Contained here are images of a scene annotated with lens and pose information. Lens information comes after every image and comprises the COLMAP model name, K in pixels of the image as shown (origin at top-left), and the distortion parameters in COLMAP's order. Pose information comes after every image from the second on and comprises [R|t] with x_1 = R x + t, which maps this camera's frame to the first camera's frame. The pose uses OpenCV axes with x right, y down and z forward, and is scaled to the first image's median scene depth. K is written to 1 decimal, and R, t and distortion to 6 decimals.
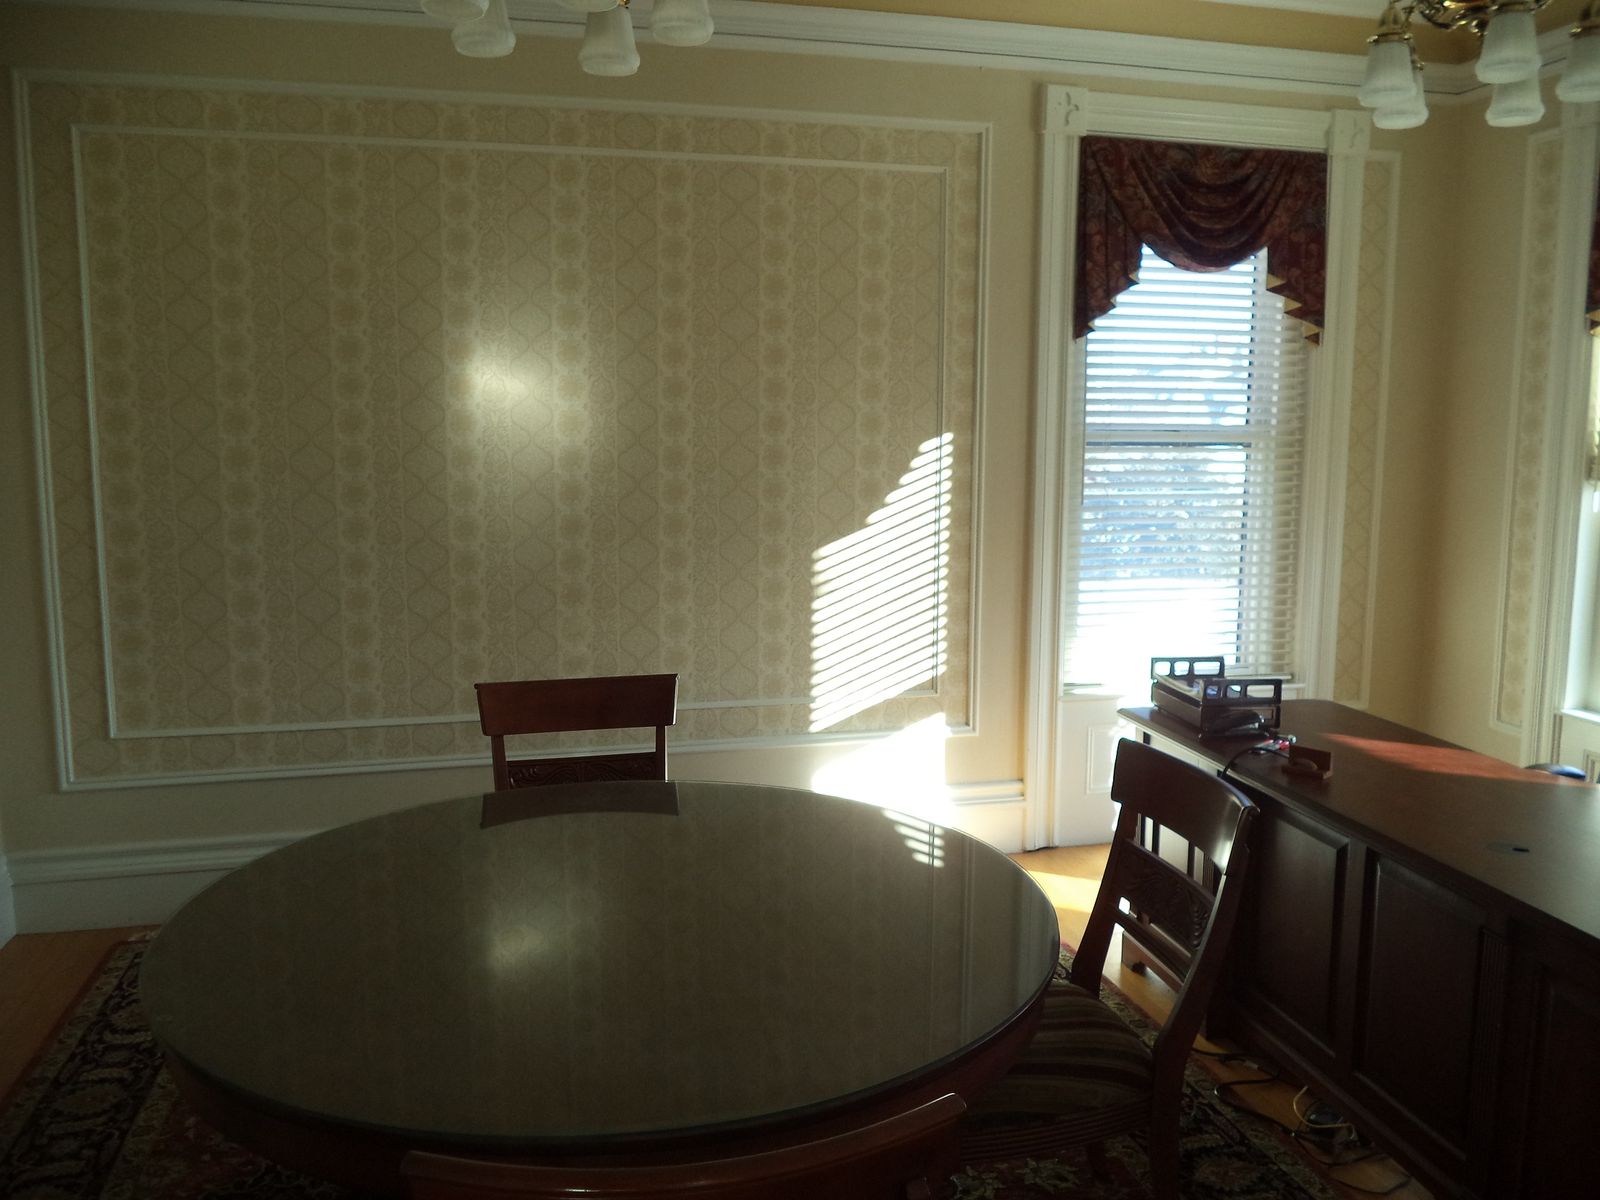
lens RADIAL K [[1074.0, 0, 797.3], [0, 1074.0, 543.5], [0, 0, 1]] dist [-0.026597, 0.001767]
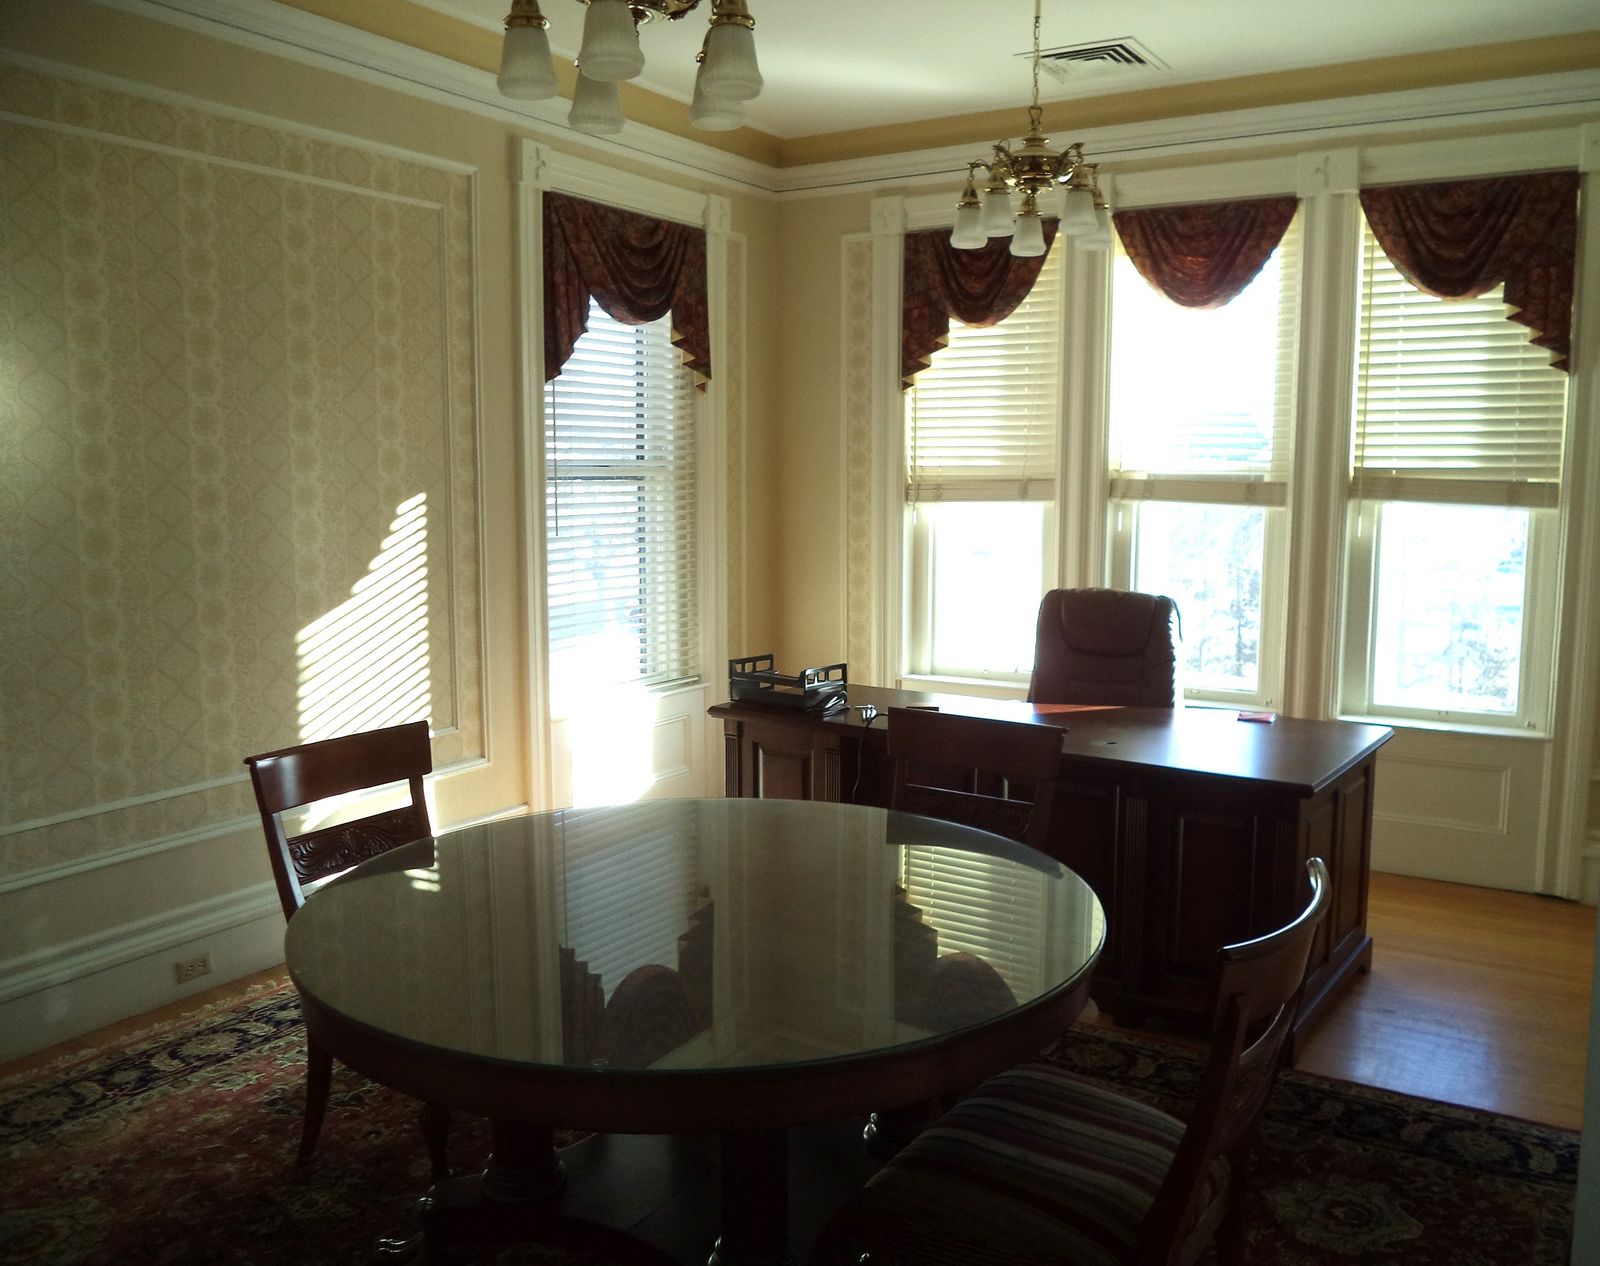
lens RADIAL K [[1339.9, 0, 800.0], [0, 1339.9, 633.0], [0, 0, 1]] dist [-0.018972, 0.006271]
pose [[0.698058, -0.090739, 0.710268, -0.540243], [0.077195, 0.995694, 0.051335, 0.011021], [-0.711868, 0.018995, 0.702057, -0.111971]]
